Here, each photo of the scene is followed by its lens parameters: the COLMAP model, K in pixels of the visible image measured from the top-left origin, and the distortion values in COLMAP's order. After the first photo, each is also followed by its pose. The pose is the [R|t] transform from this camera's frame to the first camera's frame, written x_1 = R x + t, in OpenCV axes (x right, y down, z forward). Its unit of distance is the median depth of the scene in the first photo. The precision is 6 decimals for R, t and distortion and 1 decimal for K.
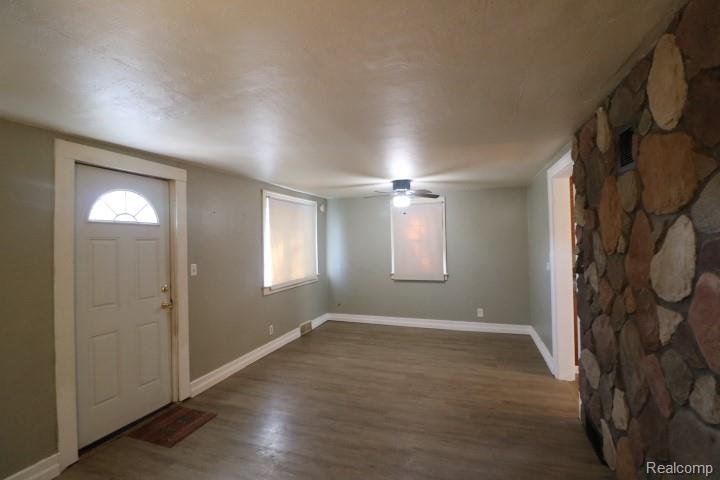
lens RADIAL K [[332.0, 0, 356.1], [0, 332.0, 236.0], [0, 0, 1]] dist [0.001369, -0.011529]
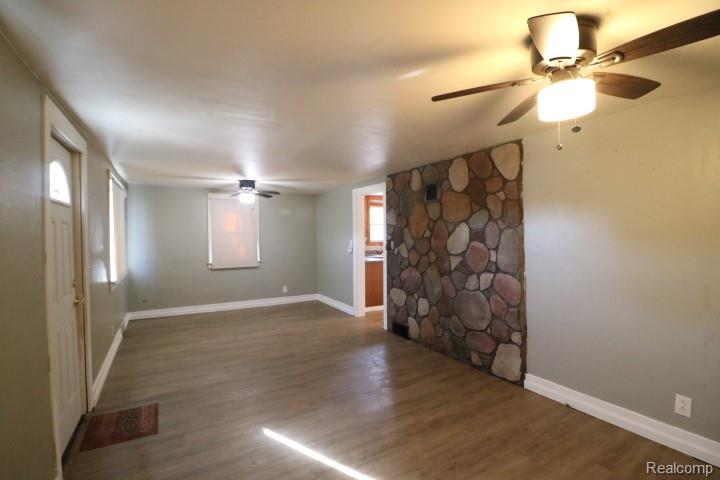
lens RADIAL K [[332.0, 0, 356.1], [0, 332.0, 236.0], [0, 0, 1]] dist [0.001369, -0.011529]
pose [[0.651135, 0.008270, 0.758917, -0.916089], [-0.018904, 0.999807, 0.005324, 0.027904], [-0.758726, -0.017813, 0.651166, -0.094381]]
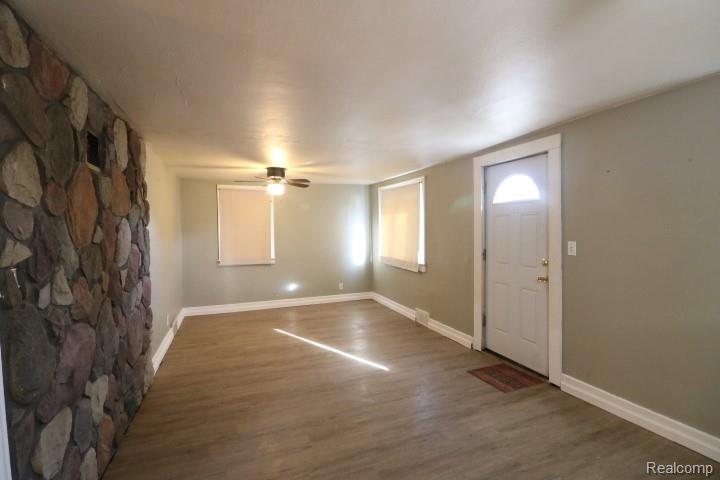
lens RADIAL K [[332.0, 0, 356.1], [0, 332.0, 236.0], [0, 0, 1]] dist [0.001369, -0.011529]
pose [[-0.756133, 0.055103, -0.652094, 0.622928], [0.048519, 0.998427, 0.028108, 0.027427], [0.652617, -0.010385, -0.757617, 1.704581]]
